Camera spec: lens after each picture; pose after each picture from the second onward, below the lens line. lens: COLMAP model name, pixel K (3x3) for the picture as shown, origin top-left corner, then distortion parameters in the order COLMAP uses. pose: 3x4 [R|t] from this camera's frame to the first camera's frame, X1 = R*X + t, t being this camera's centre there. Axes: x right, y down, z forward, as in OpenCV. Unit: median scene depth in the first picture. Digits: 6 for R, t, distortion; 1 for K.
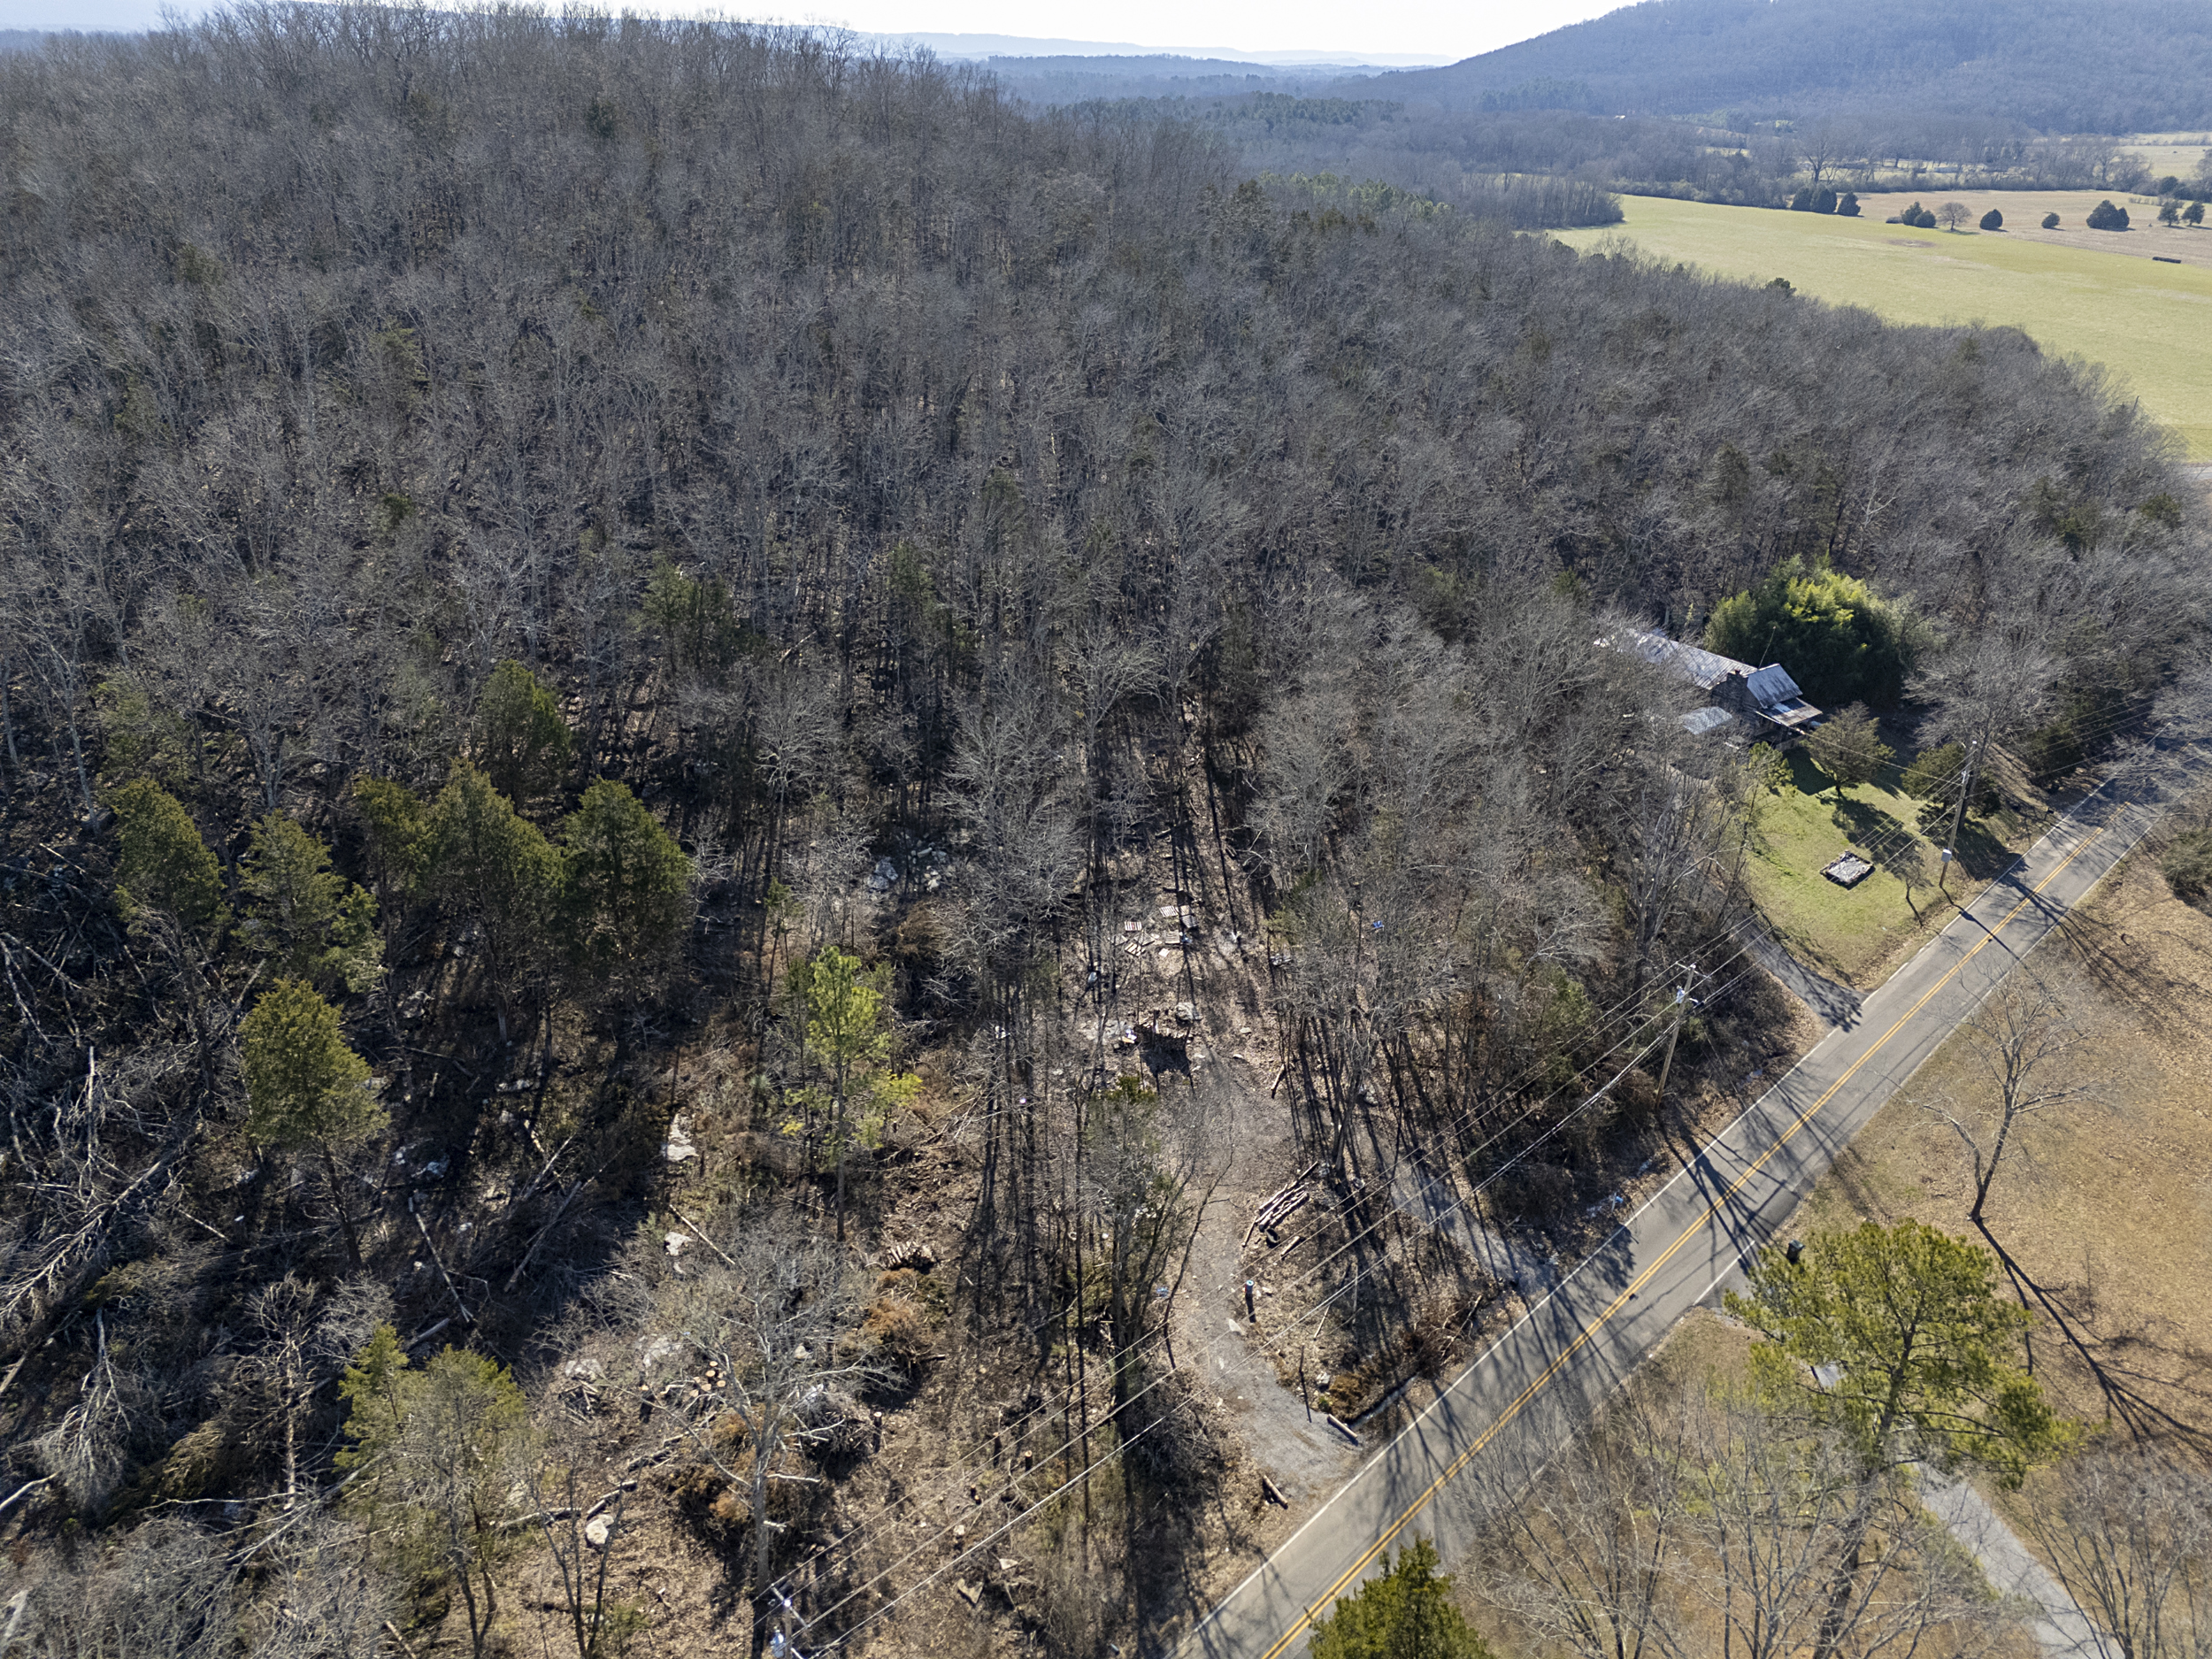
lens RADIAL K [[1602.7, 0, 1106.0], [0, 1602.7, 829.5], [0, 0, 1]] dist [0.076328, -0.055008]
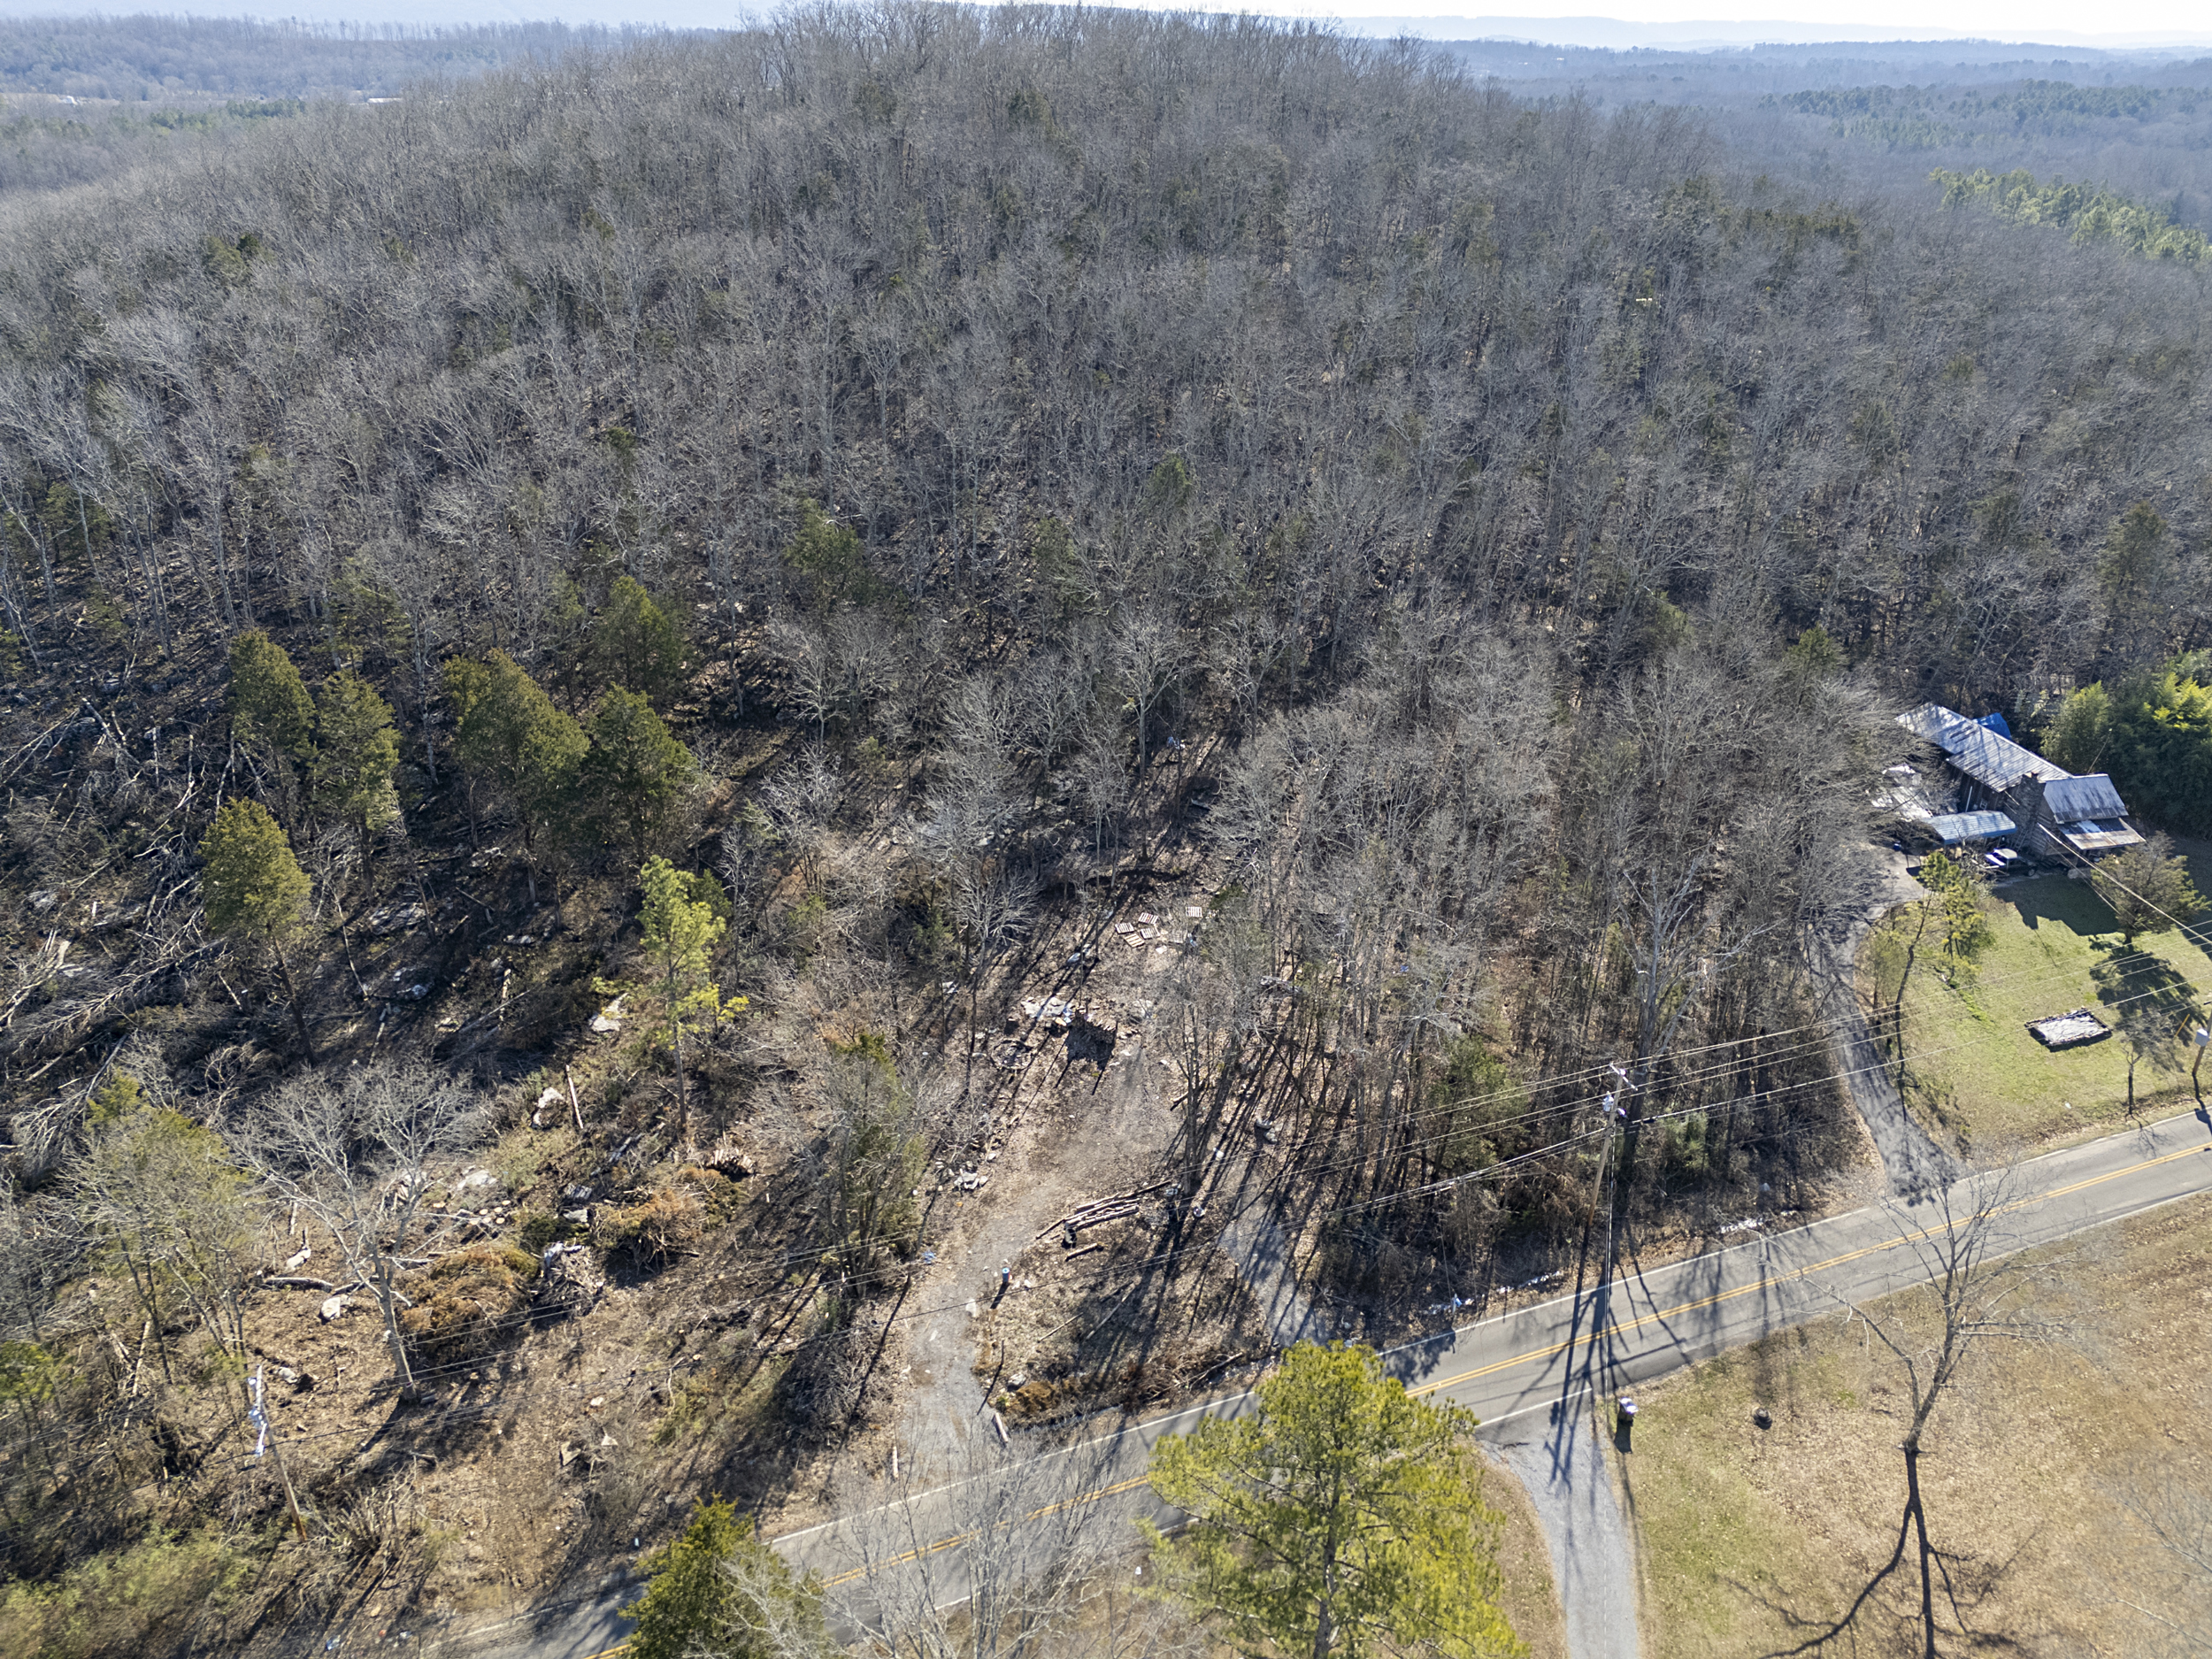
lens RADIAL K [[1602.7, 0, 1106.0], [0, 1602.7, 829.5], [0, 0, 1]] dist [0.076328, -0.055008]
pose [[0.915441, 0.170549, -0.364529, 0.437847], [-0.169558, 0.984899, 0.034985, -0.030617], [0.364991, 0.029782, 0.930535, 0.084658]]
